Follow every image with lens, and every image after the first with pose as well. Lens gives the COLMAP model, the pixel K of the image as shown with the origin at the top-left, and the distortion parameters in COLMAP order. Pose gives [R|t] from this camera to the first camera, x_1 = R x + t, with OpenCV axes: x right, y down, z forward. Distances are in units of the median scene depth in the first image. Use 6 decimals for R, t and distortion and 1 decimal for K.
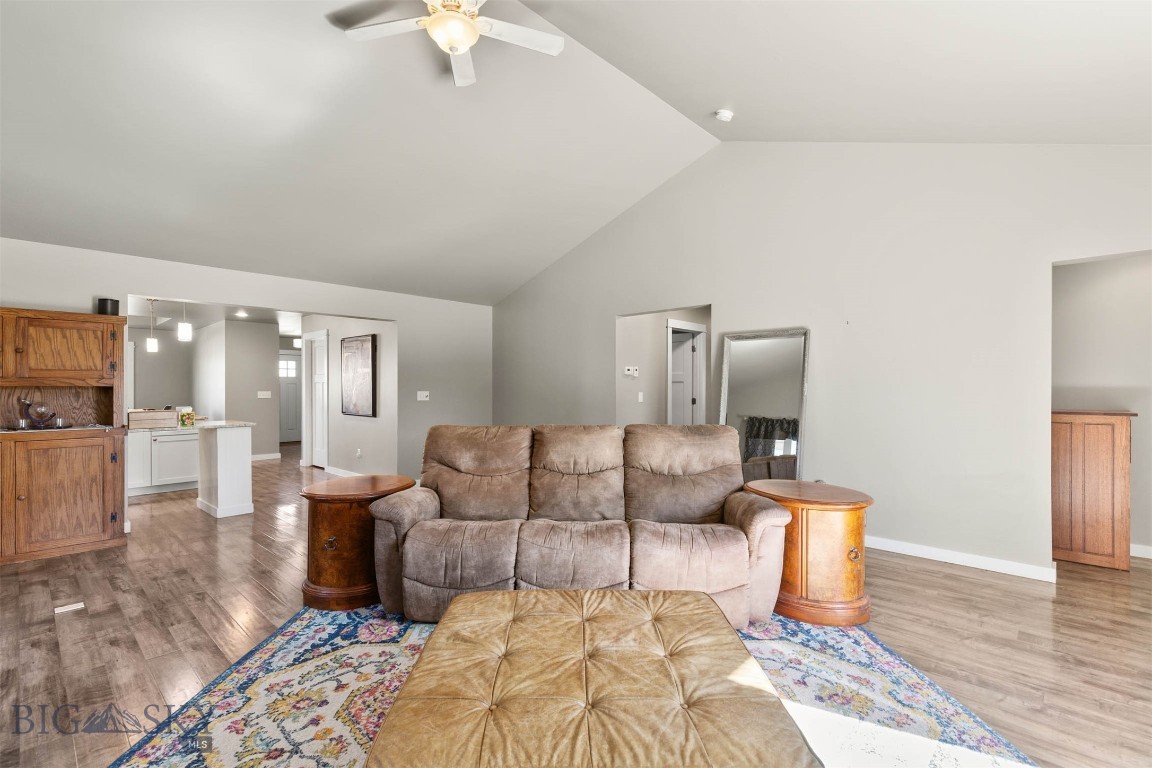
lens RADIAL K [[521.0, 0, 576.0], [0, 521.0, 384.0], [0, 0, 1]] dist [0.009330, -0.000230]
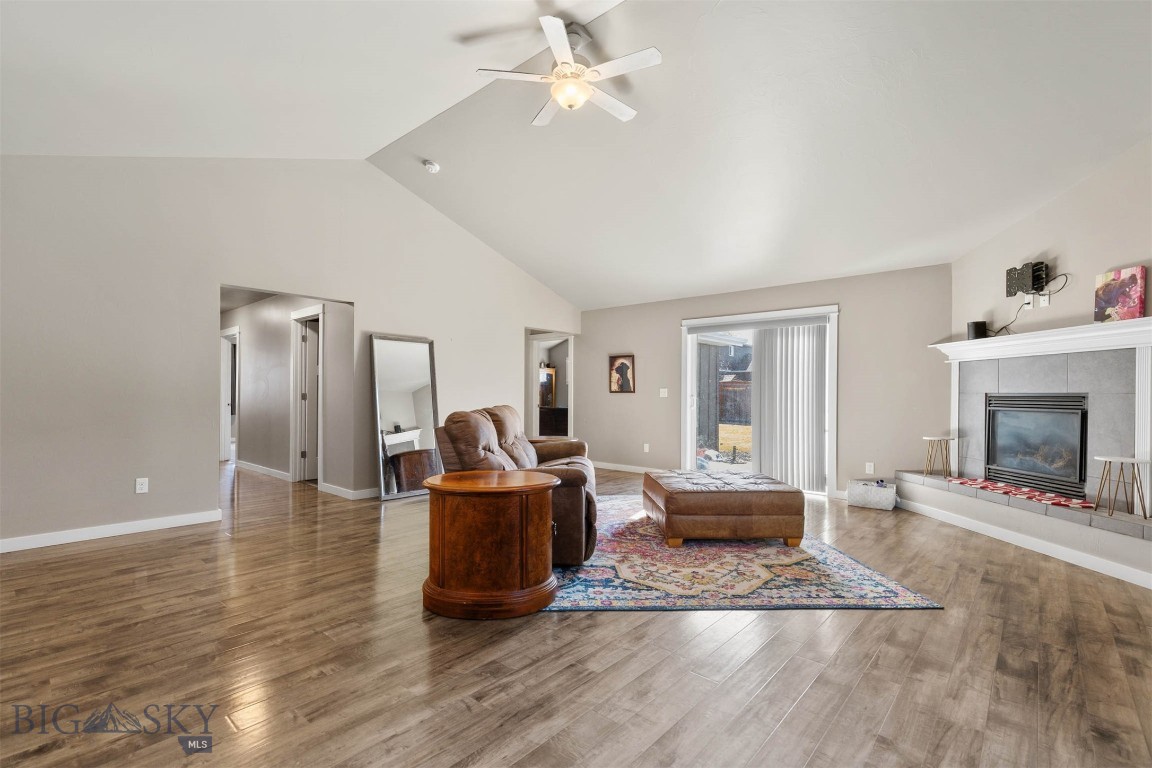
lens RADIAL K [[521.0, 0, 576.0], [0, 521.0, 384.0], [0, 0, 1]] dist [0.009330, -0.000230]
pose [[-0.032358, 0.021820, 0.999238, -1.678945], [-0.014557, 0.999645, -0.022300, 0.068067], [-0.999370, -0.015267, -0.032029, 1.158161]]
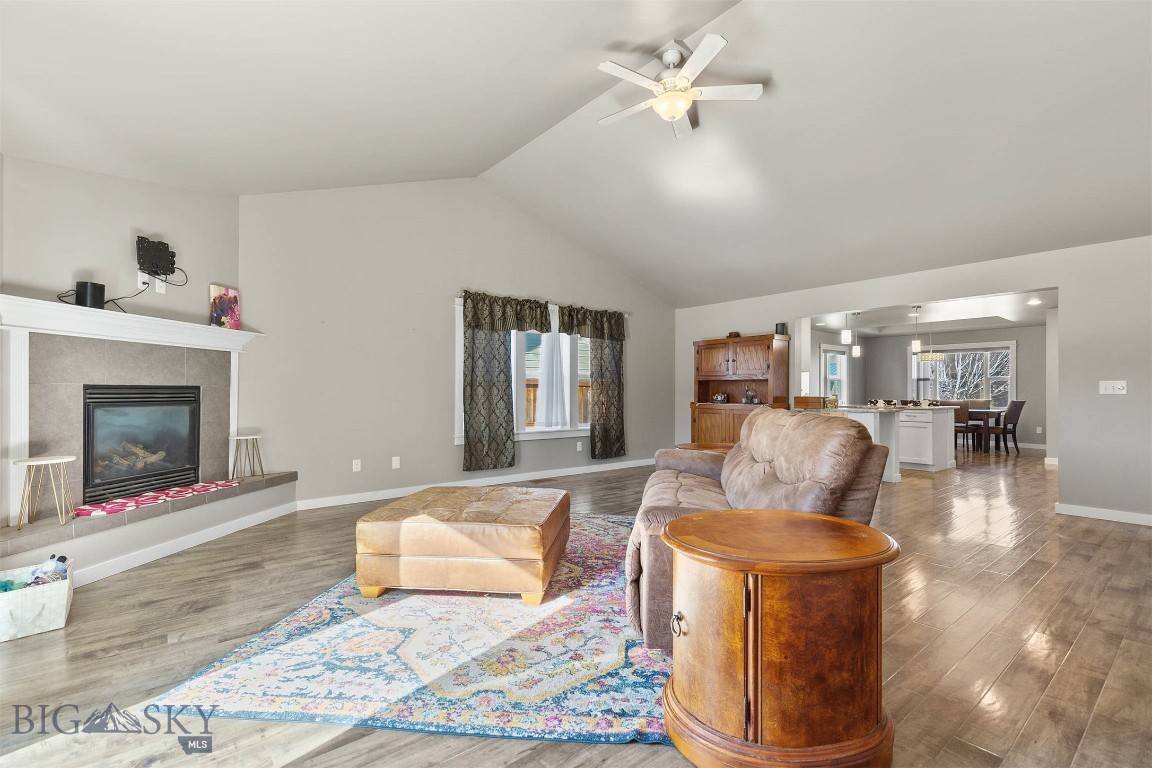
lens RADIAL K [[521.0, 0, 576.0], [0, 521.0, 384.0], [0, 0, 1]] dist [0.009330, -0.000230]
pose [[-0.129722, -0.013527, -0.991458, 1.248102], [0.005417, 0.999882, -0.014350, 0.064159], [0.991536, -0.007232, -0.129633, 1.053558]]
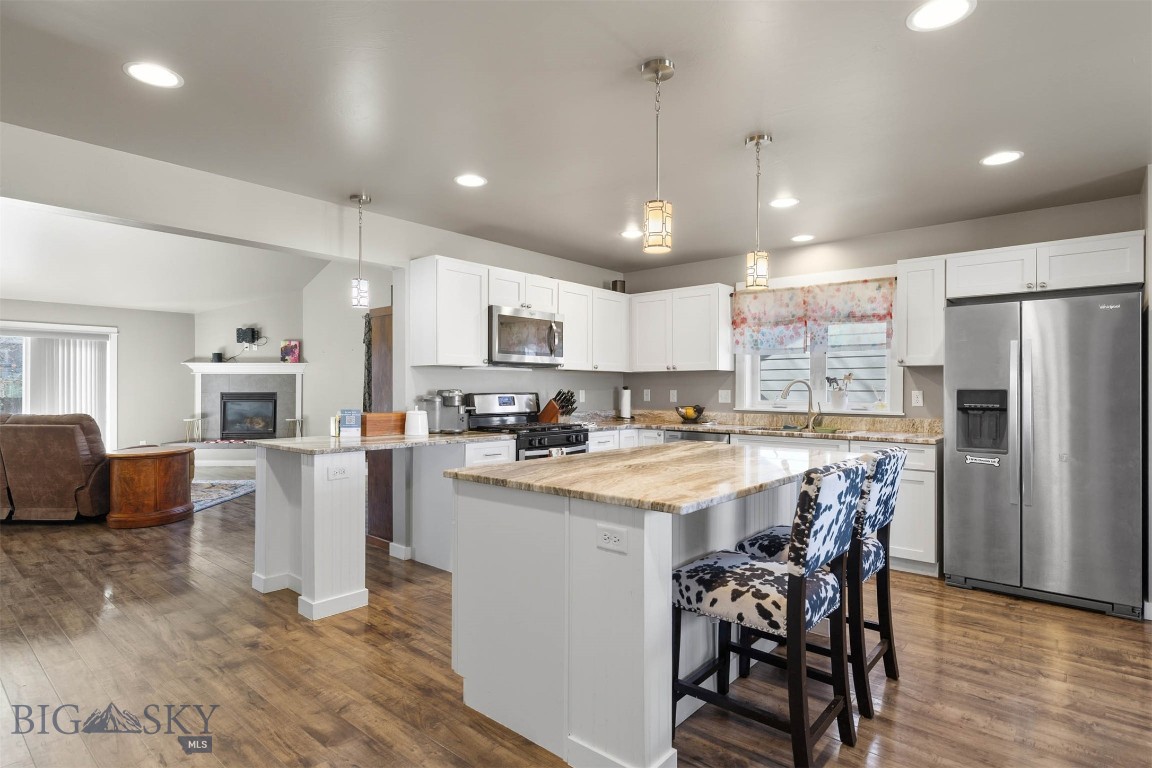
lens RADIAL K [[600.4, 0, 576.0], [0, 600.4, 384.0], [0, 0, 1]] dist [-0.001471, -0.000221]
pose [[-0.999140, 0.004625, -0.041212, -2.005116], [0.005040, 0.999937, -0.009980, 0.035550], [0.041164, -0.010179, -0.999101, 3.598858]]
